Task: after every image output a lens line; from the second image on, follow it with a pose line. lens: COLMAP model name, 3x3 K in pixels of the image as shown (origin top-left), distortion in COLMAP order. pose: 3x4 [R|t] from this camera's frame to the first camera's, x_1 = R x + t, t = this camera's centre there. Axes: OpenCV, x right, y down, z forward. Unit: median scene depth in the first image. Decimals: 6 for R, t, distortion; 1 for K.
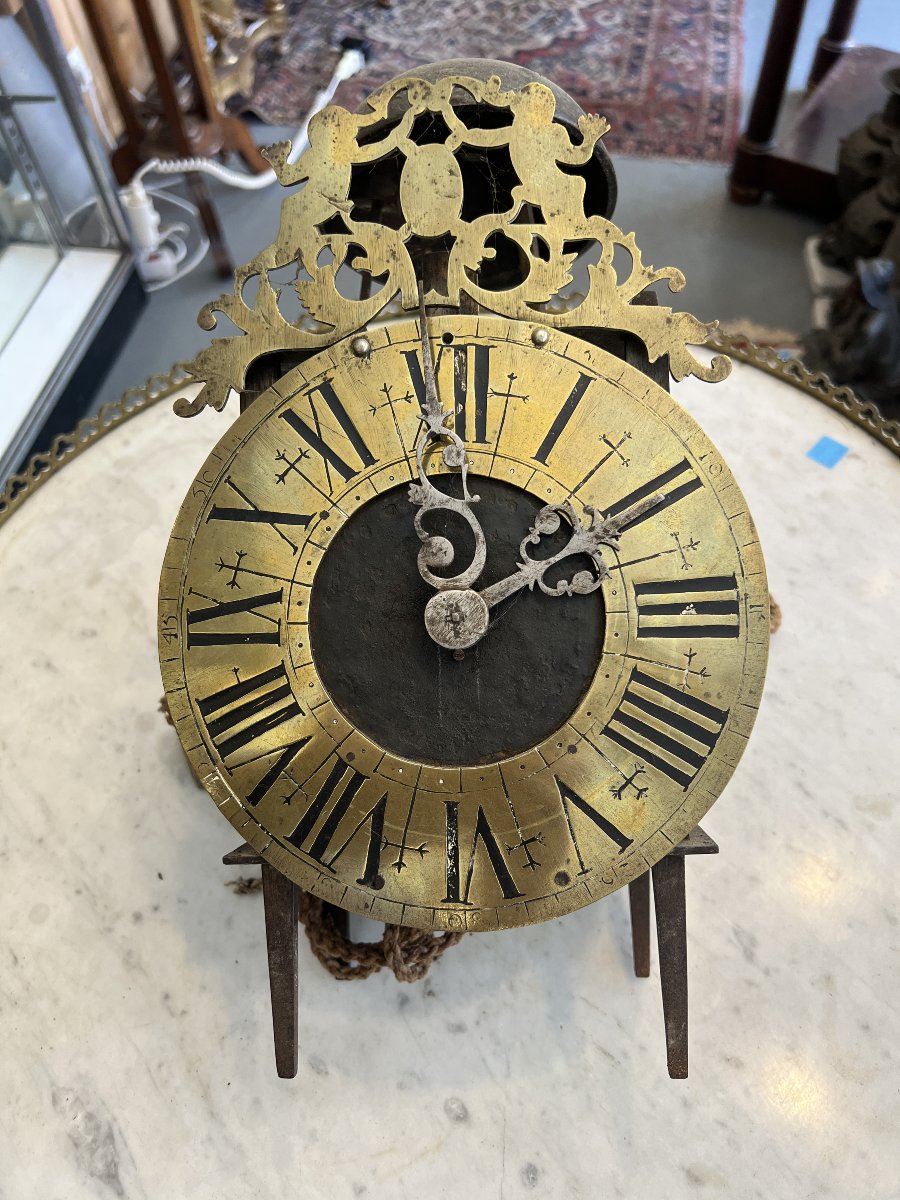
lens RADIAL K [[932.6, 0, 460.7], [0, 932.6, 602.6], [0, 0, 1]] dist [0.031577, -0.049453]
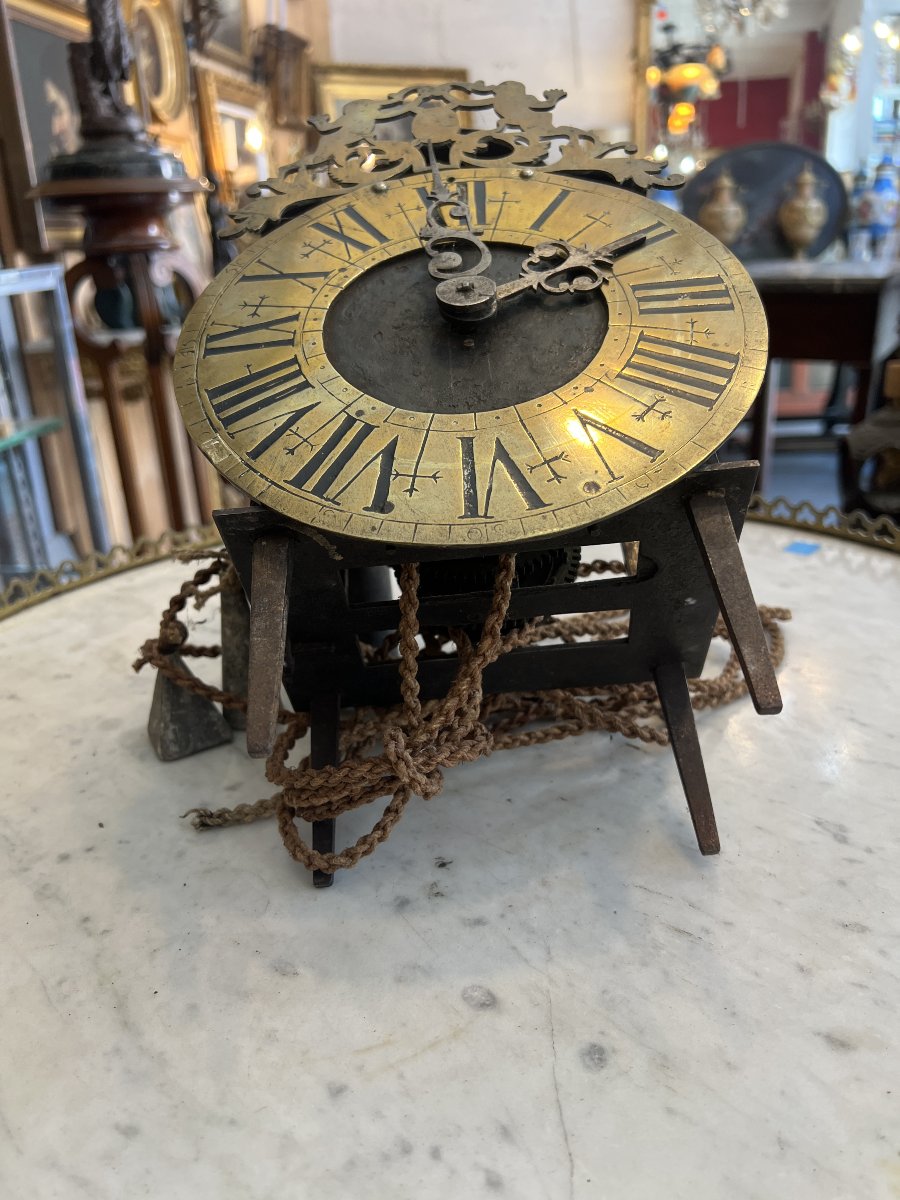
lens RADIAL K [[928.8, 0, 450.0], [0, 928.8, 600.0], [0, 0, 1]] dist [0.007846, -0.006360]
pose [[0.999747, -0.012120, 0.018946, -0.036225], [0.020817, 0.817529, -0.575512, 0.697265], [-0.008514, 0.575760, 0.817574, 0.261362]]
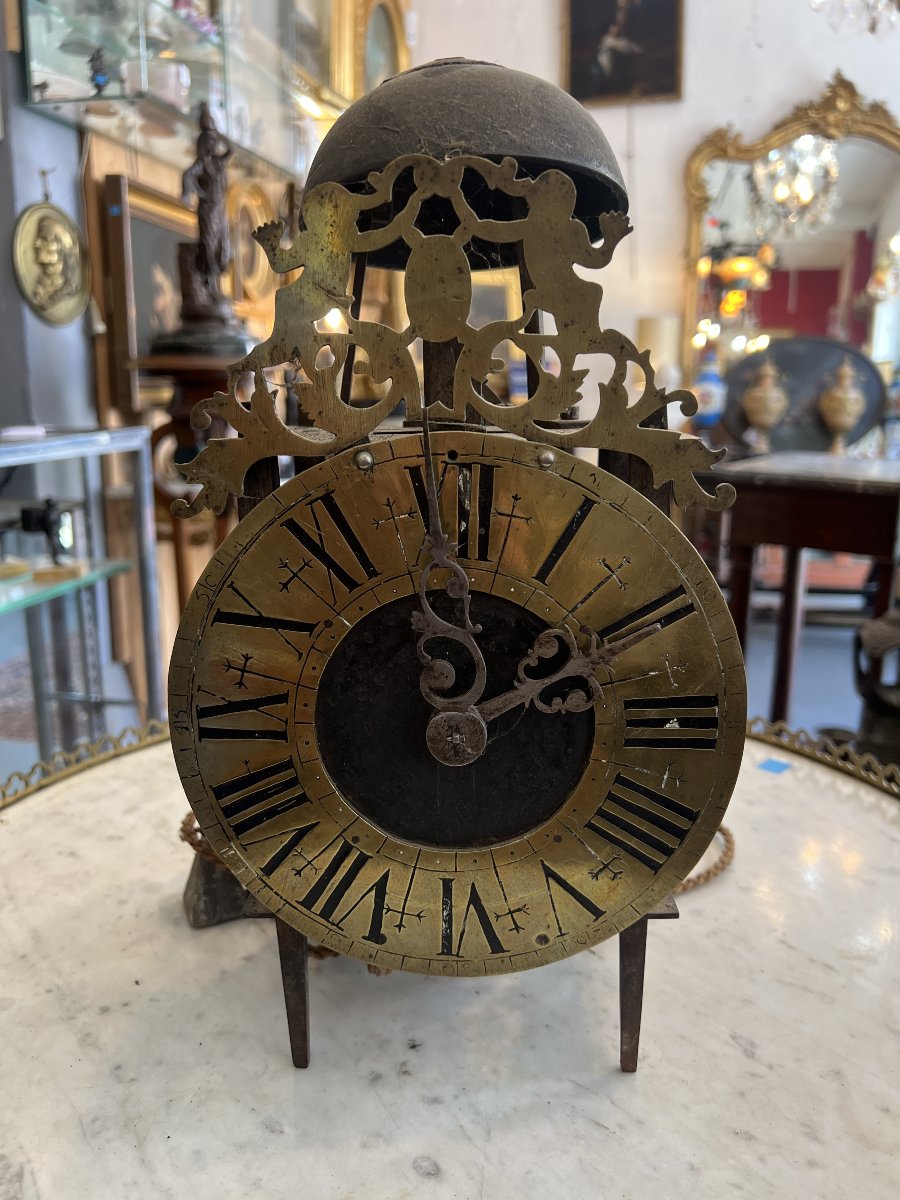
lens RADIAL K [[923.2, 0, 450.0], [0, 923.2, 600.0], [0, 0, 1]] dist [0.041122, -0.058232]
pose [[0.997841, 0.058103, -0.030632, 0.012410], [-0.063222, 0.723136, -0.687806, 0.750028], [-0.017812, 0.688258, 0.725248, 0.021905]]
